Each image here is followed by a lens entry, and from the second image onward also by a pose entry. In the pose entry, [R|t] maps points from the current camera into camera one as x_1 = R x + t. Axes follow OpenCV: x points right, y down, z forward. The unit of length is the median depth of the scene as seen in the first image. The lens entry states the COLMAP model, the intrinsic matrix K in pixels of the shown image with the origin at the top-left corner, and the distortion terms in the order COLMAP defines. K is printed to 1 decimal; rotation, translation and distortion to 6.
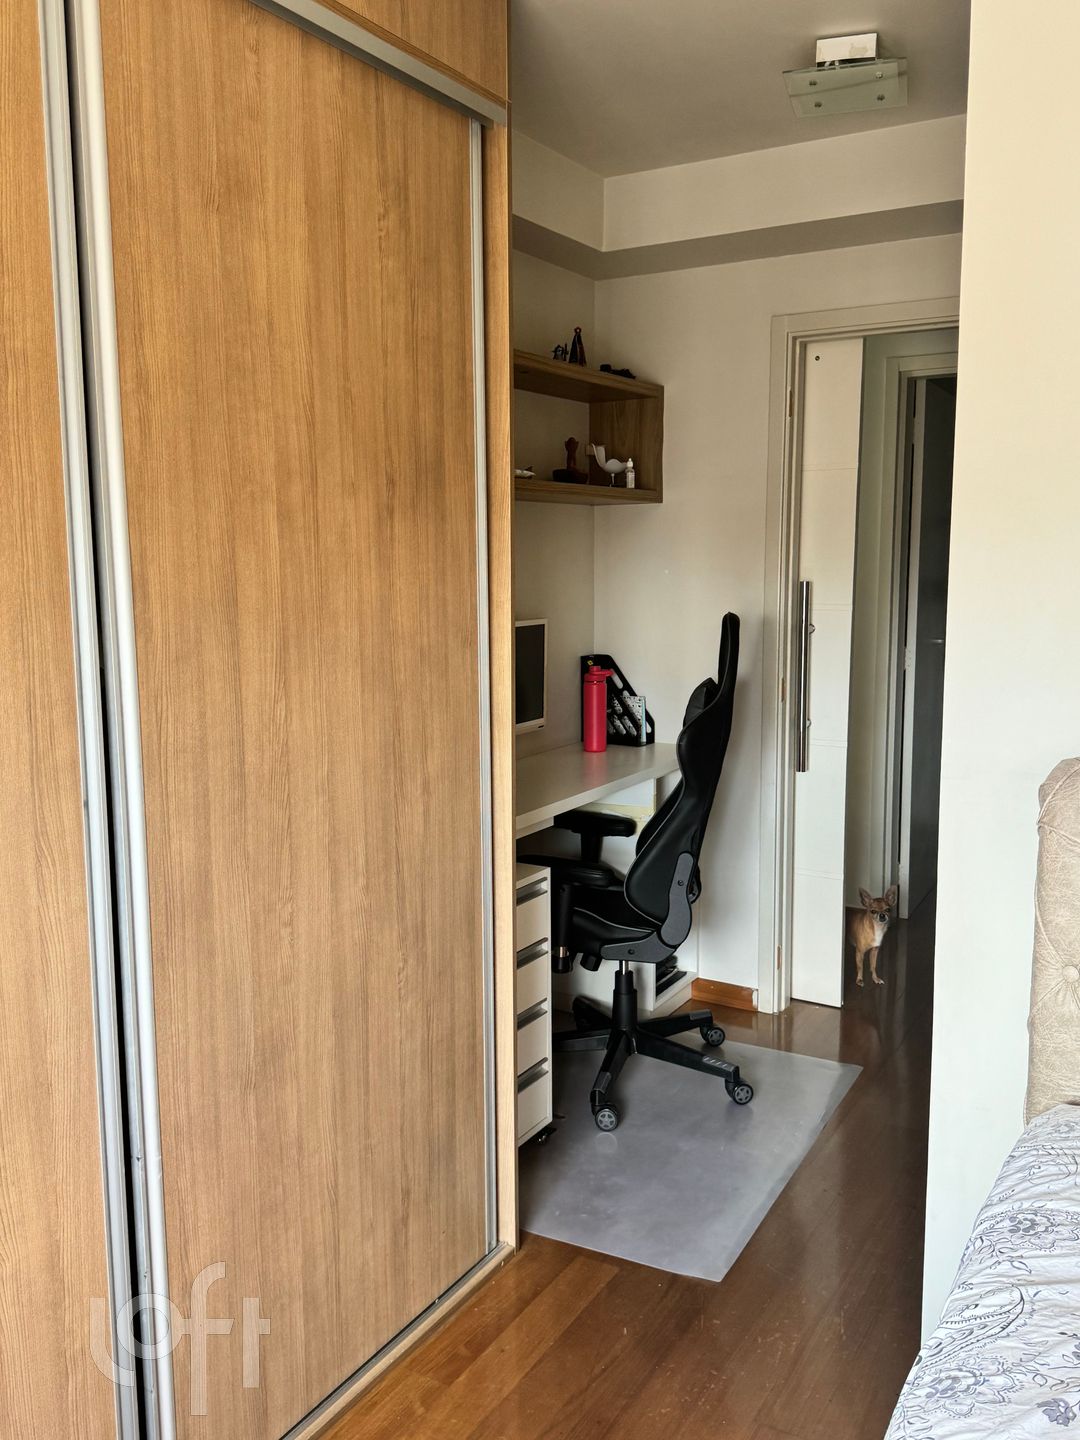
lens RADIAL K [[1238.8, 0, 539.8], [0, 1238.8, 728.8], [0, 0, 1]] dist [0.123374, -0.043369]
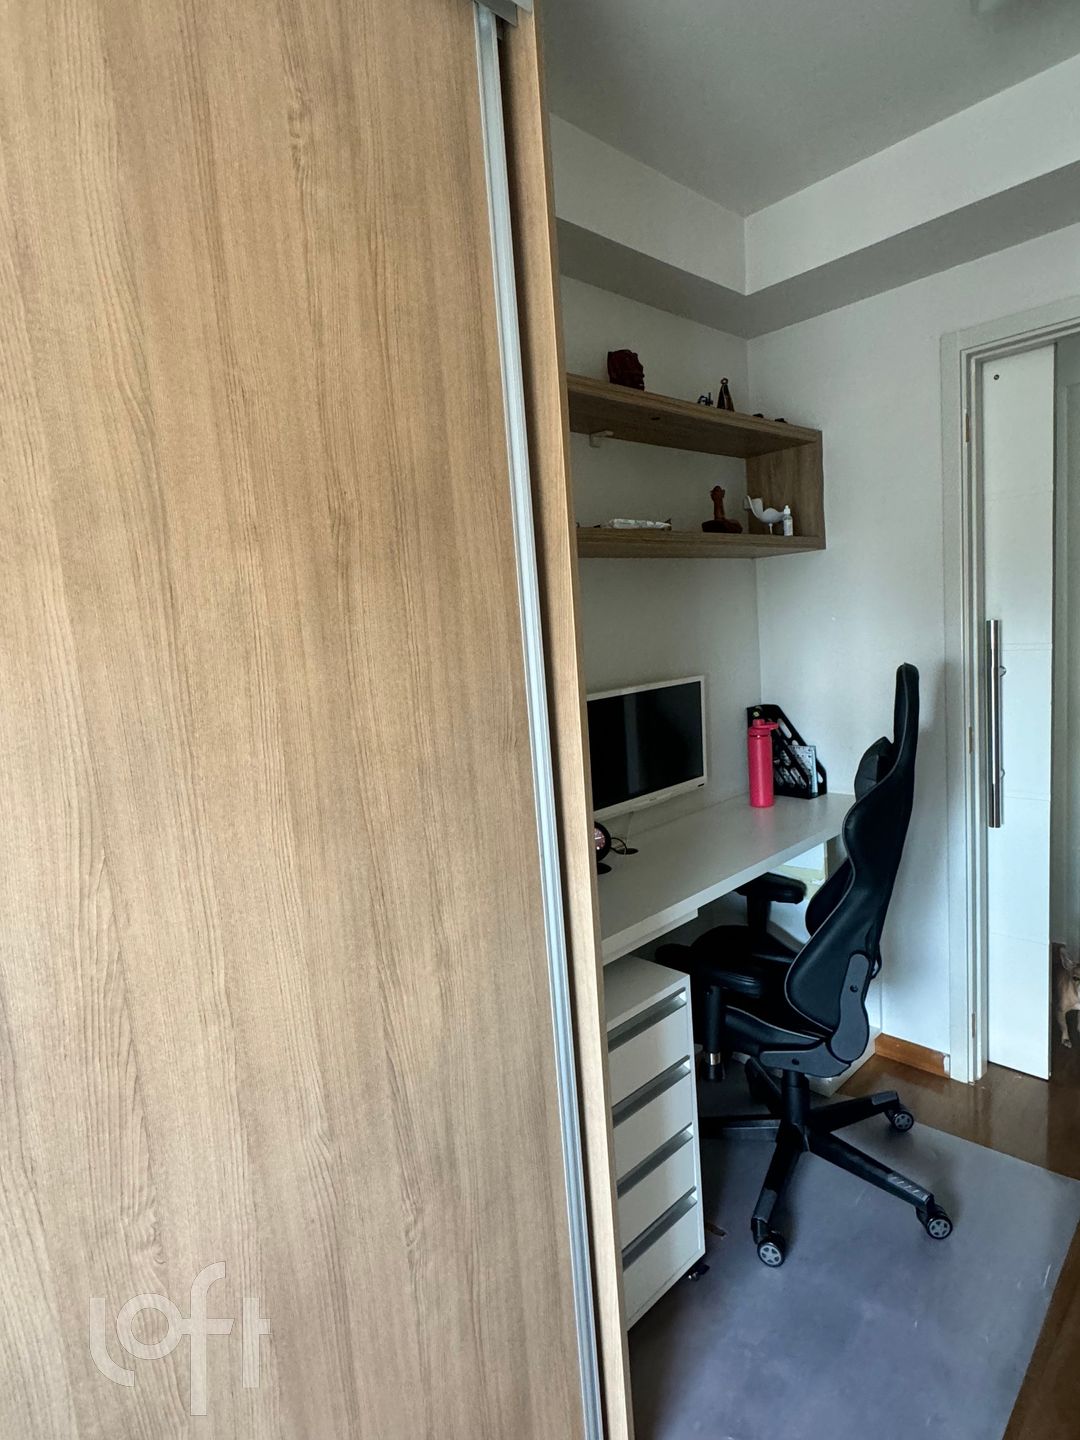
lens RADIAL K [[789.7, 0, 544.7], [0, 789.7, 724.1], [0, 0, 1]] dist [-0.003404, 0.007580]
pose [[0.961187, -0.031975, -0.274038, 0.089203], [0.031029, 0.999488, -0.007790, -0.079701], [0.274147, -0.001015, 0.961687, 0.590305]]
